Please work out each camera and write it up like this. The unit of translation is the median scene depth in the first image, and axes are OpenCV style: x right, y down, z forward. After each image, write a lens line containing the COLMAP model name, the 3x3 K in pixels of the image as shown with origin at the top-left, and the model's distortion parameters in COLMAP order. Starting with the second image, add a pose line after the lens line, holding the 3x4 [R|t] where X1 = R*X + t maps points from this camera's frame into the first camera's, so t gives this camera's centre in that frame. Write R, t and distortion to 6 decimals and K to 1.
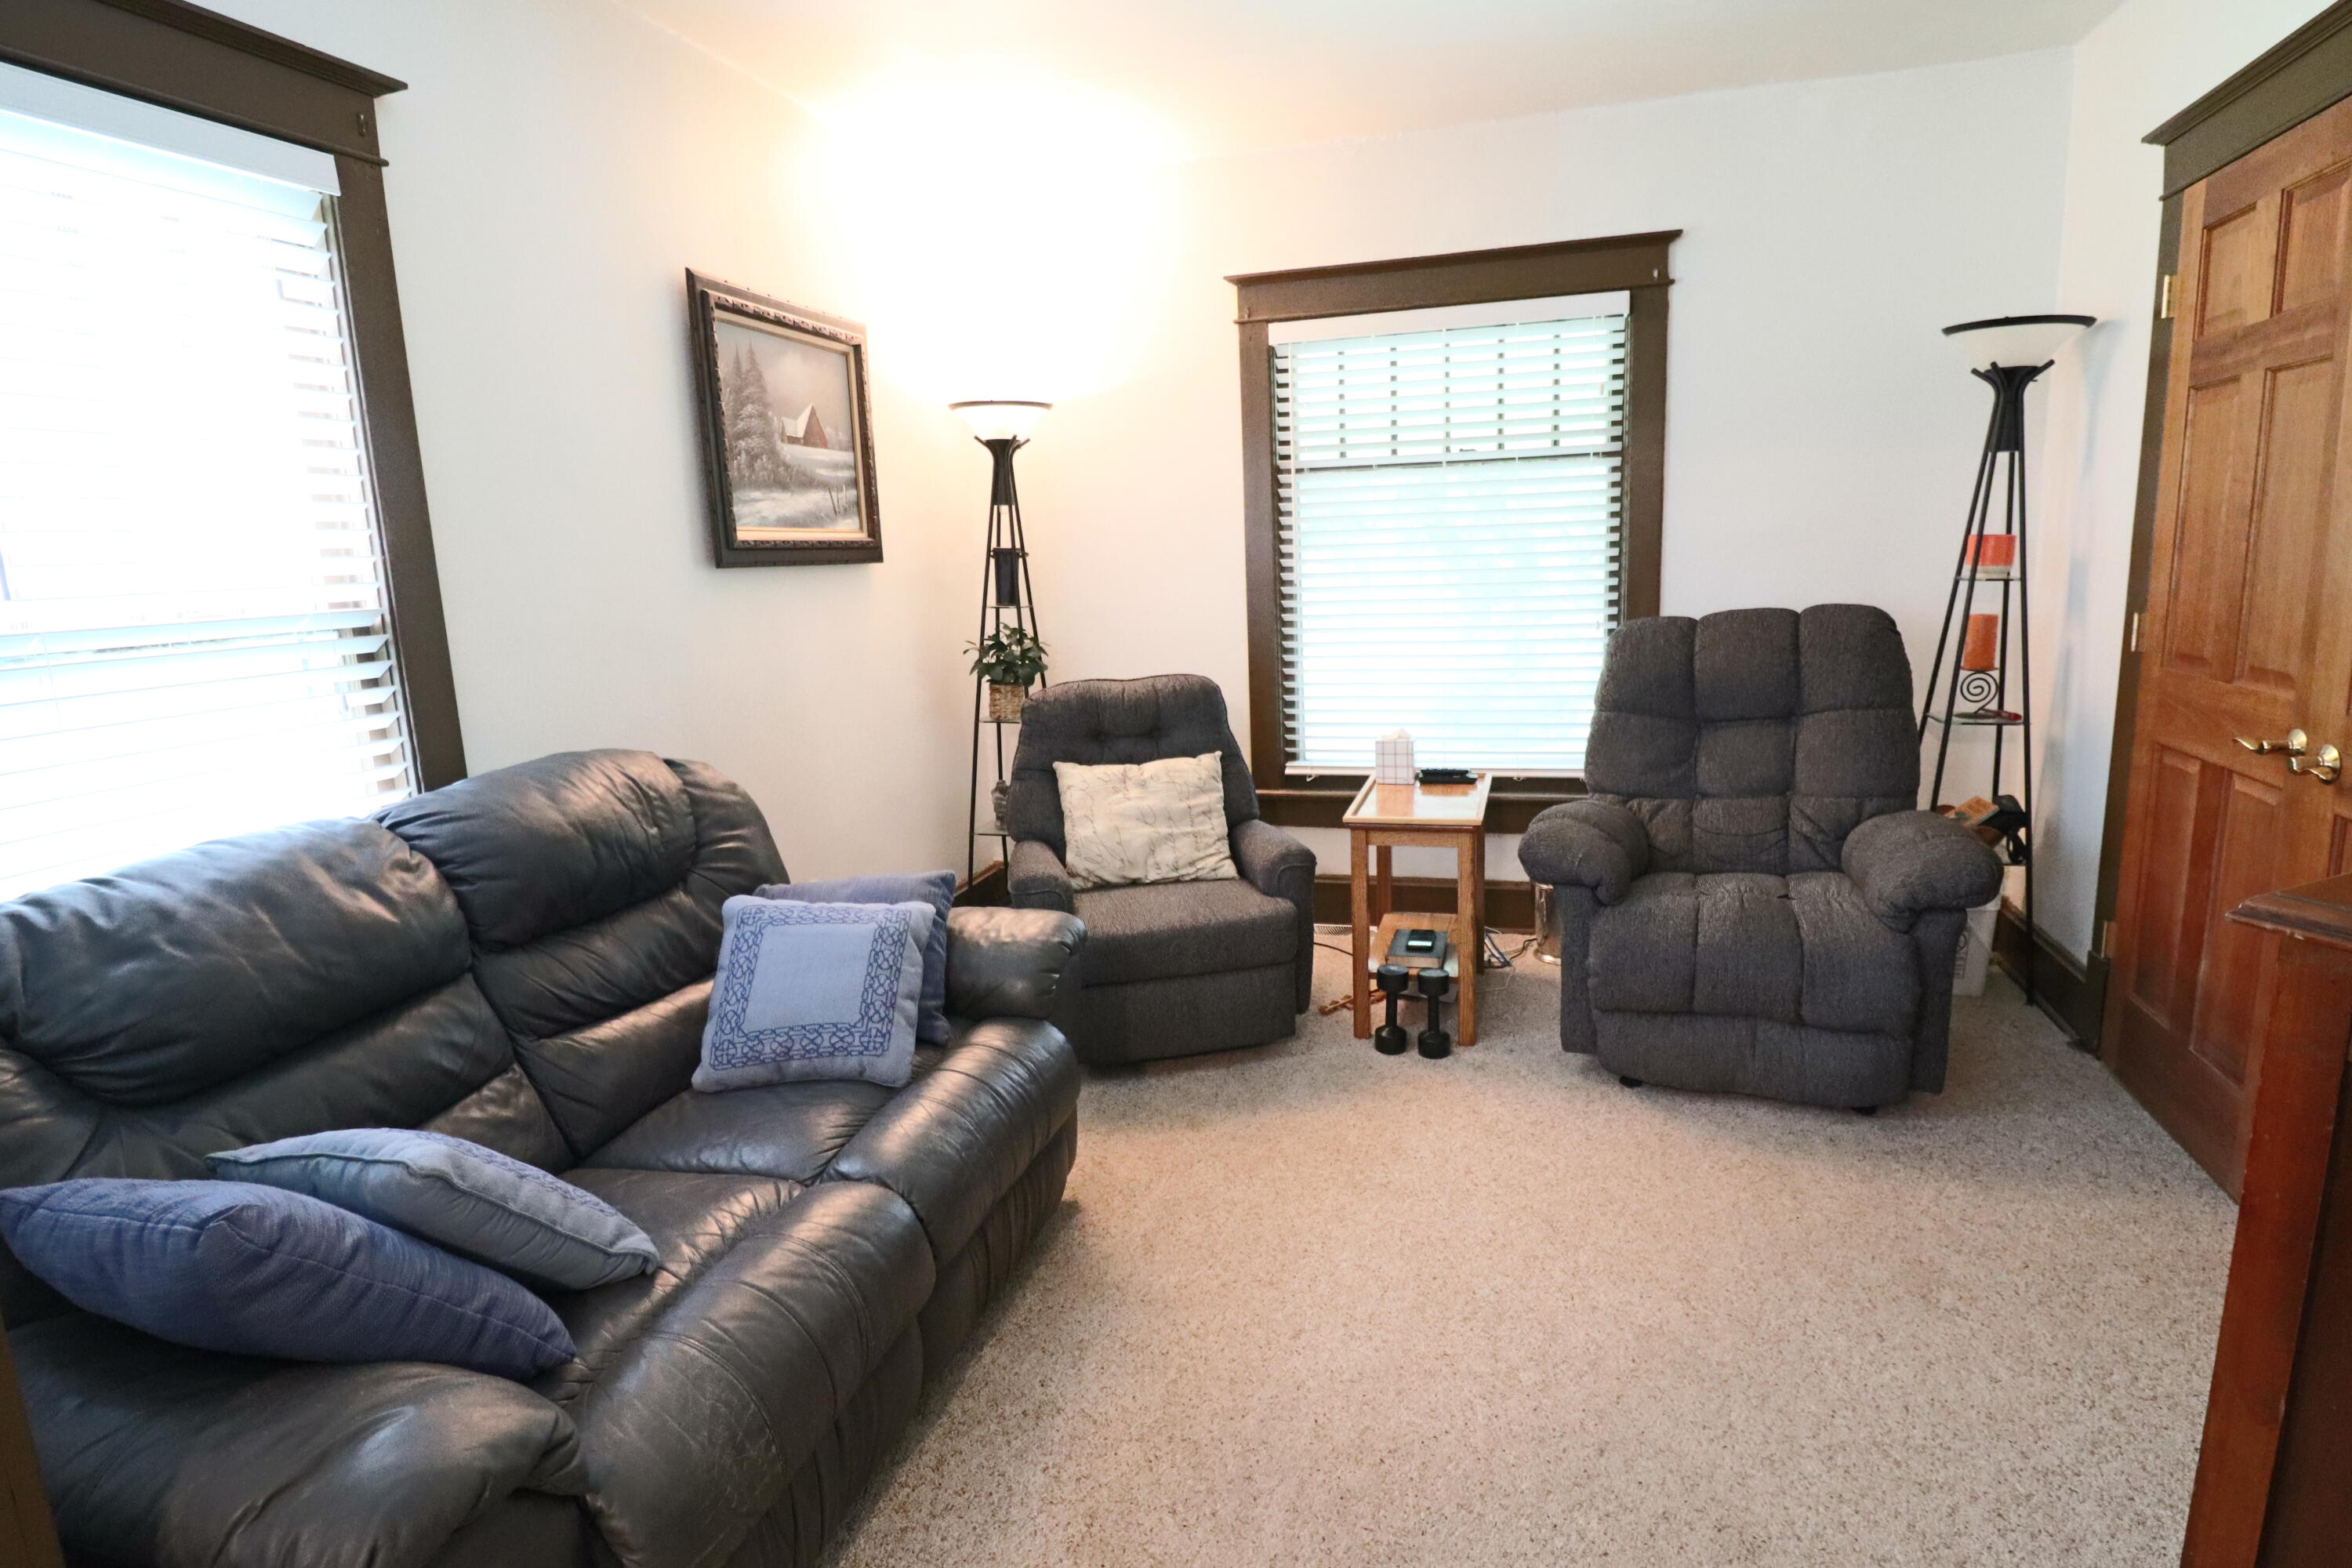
lens RADIAL K [[1252.7, 0, 1196.4], [0, 1252.7, 782.2], [0, 0, 1]] dist [0.002056, -0.016241]
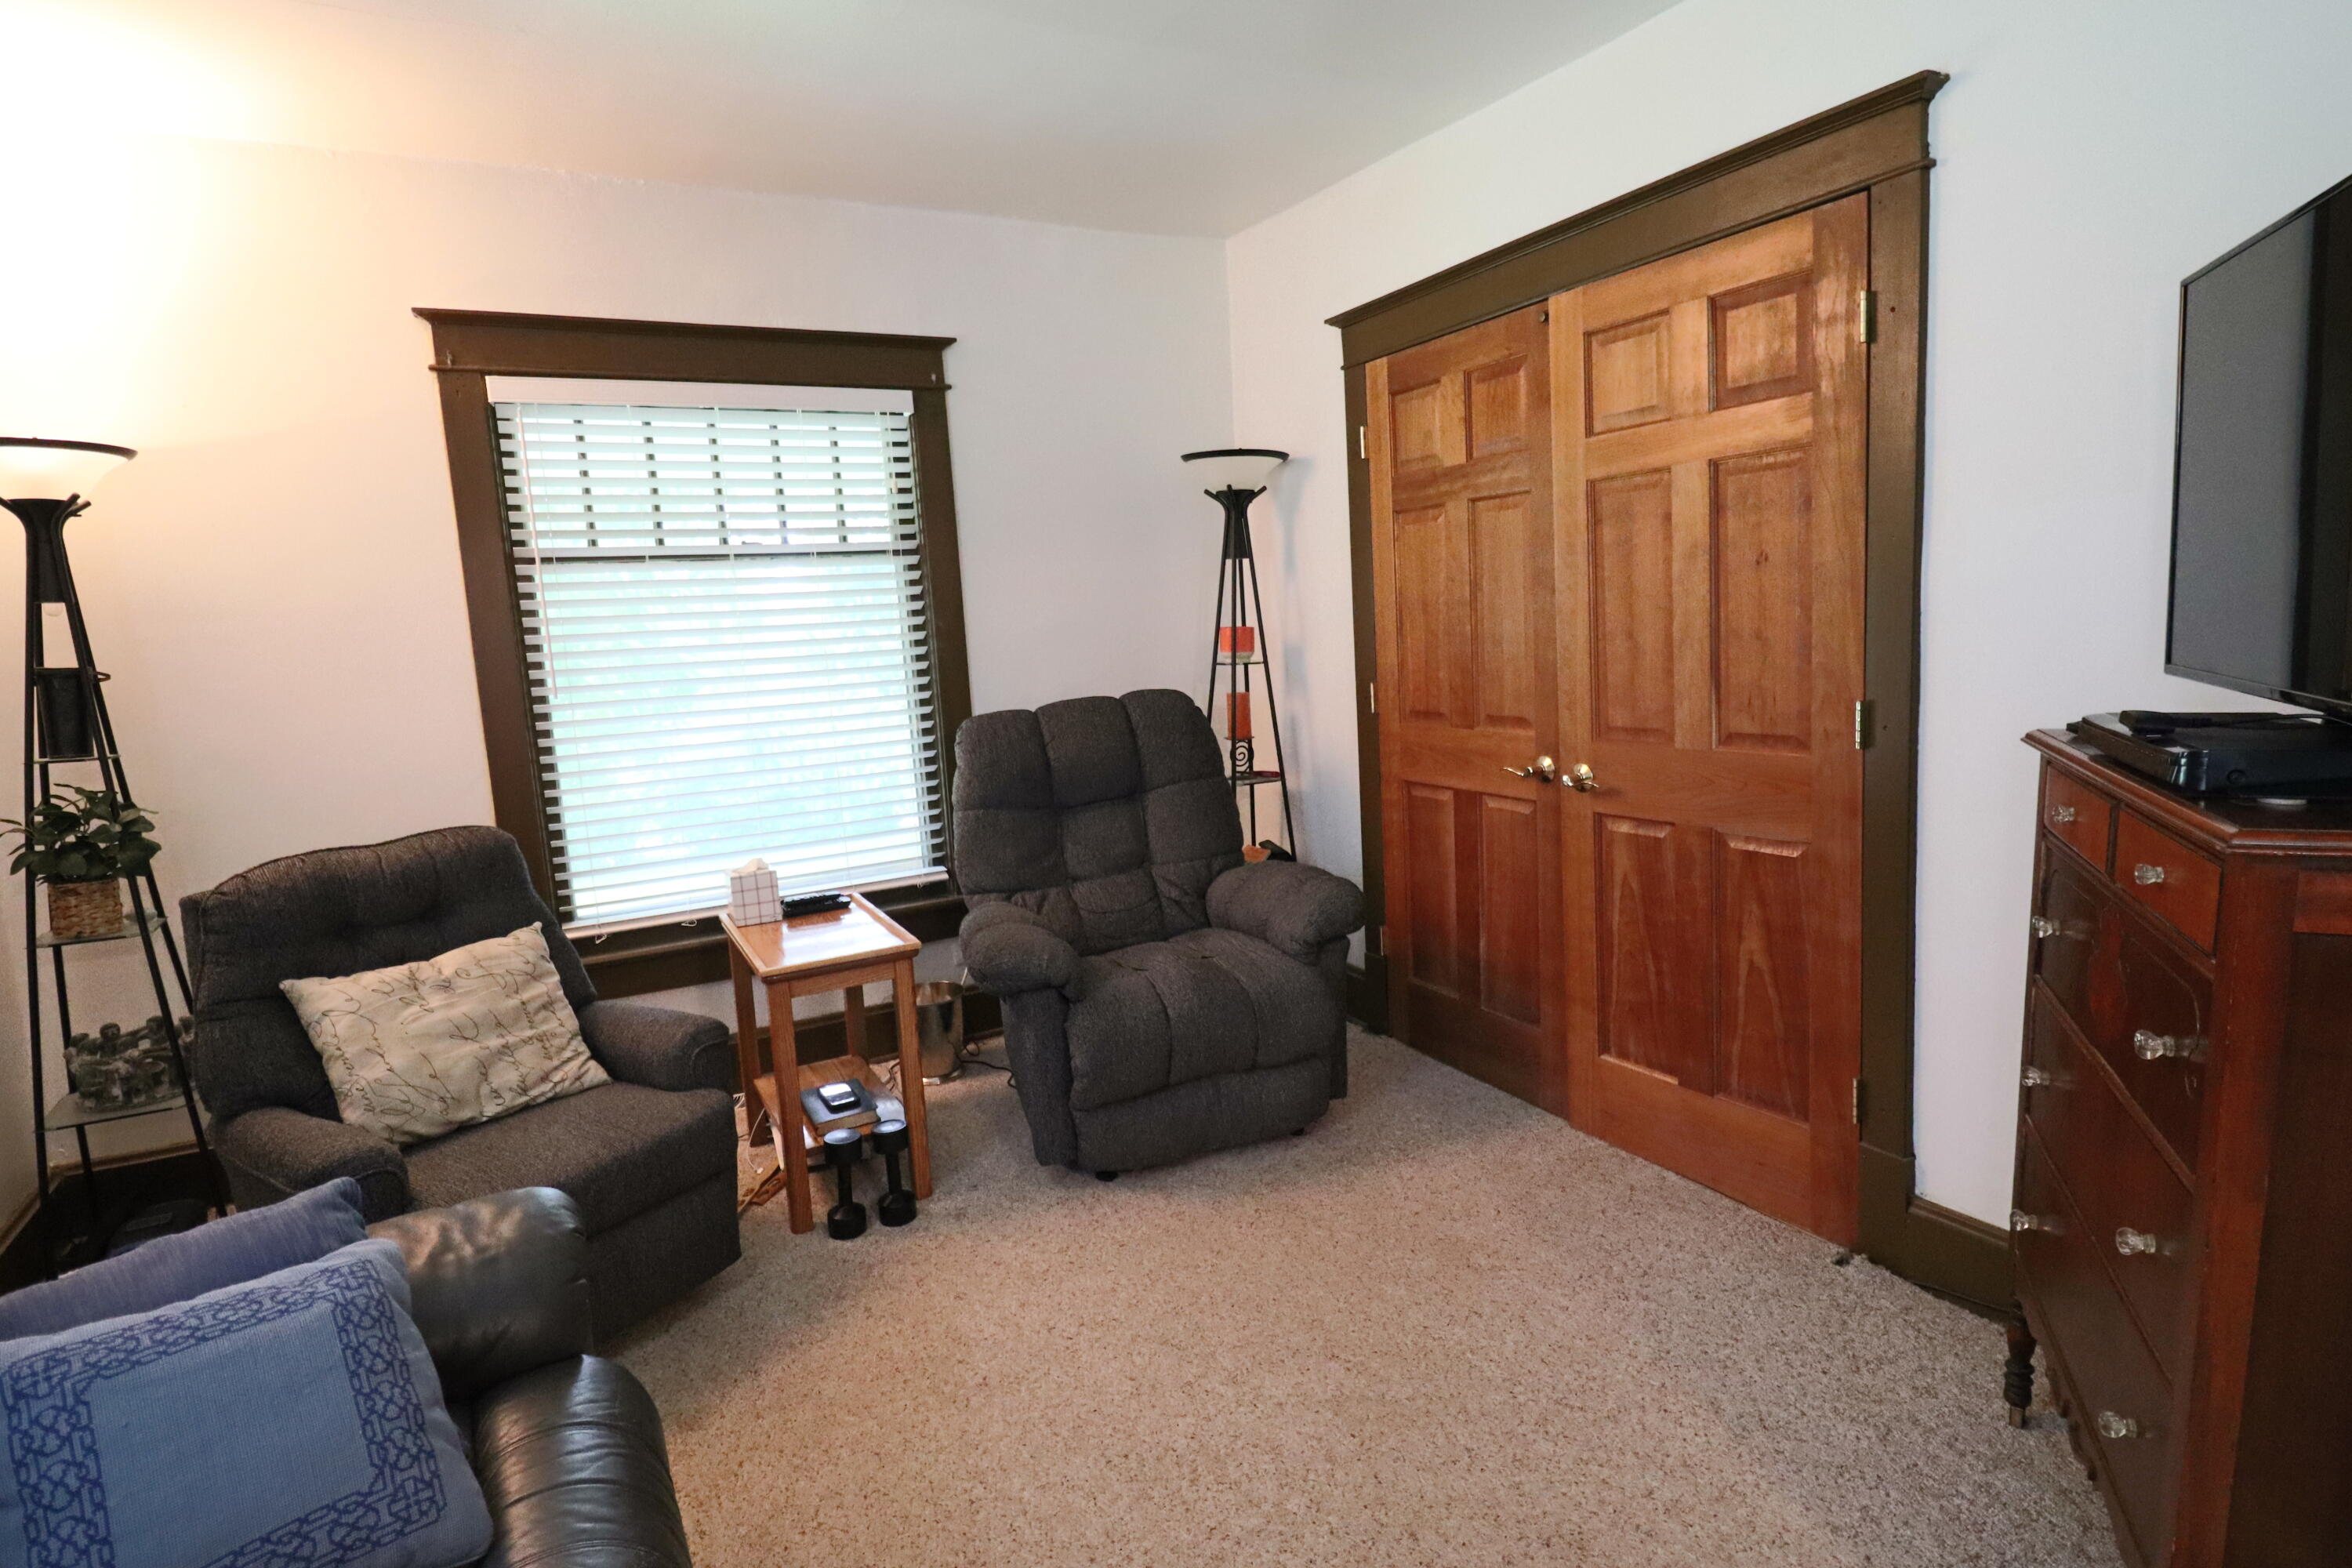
lens RADIAL K [[1241.0, 0, 1212.8], [0, 1241.0, 773.5], [0, 0, 1]] dist [0.001648, -0.014794]
pose [[0.696566, -0.092970, 0.711444, -0.235557], [0.158699, 0.986974, -0.026405, -0.030559], [-0.699721, 0.131298, 0.702247, 0.194753]]
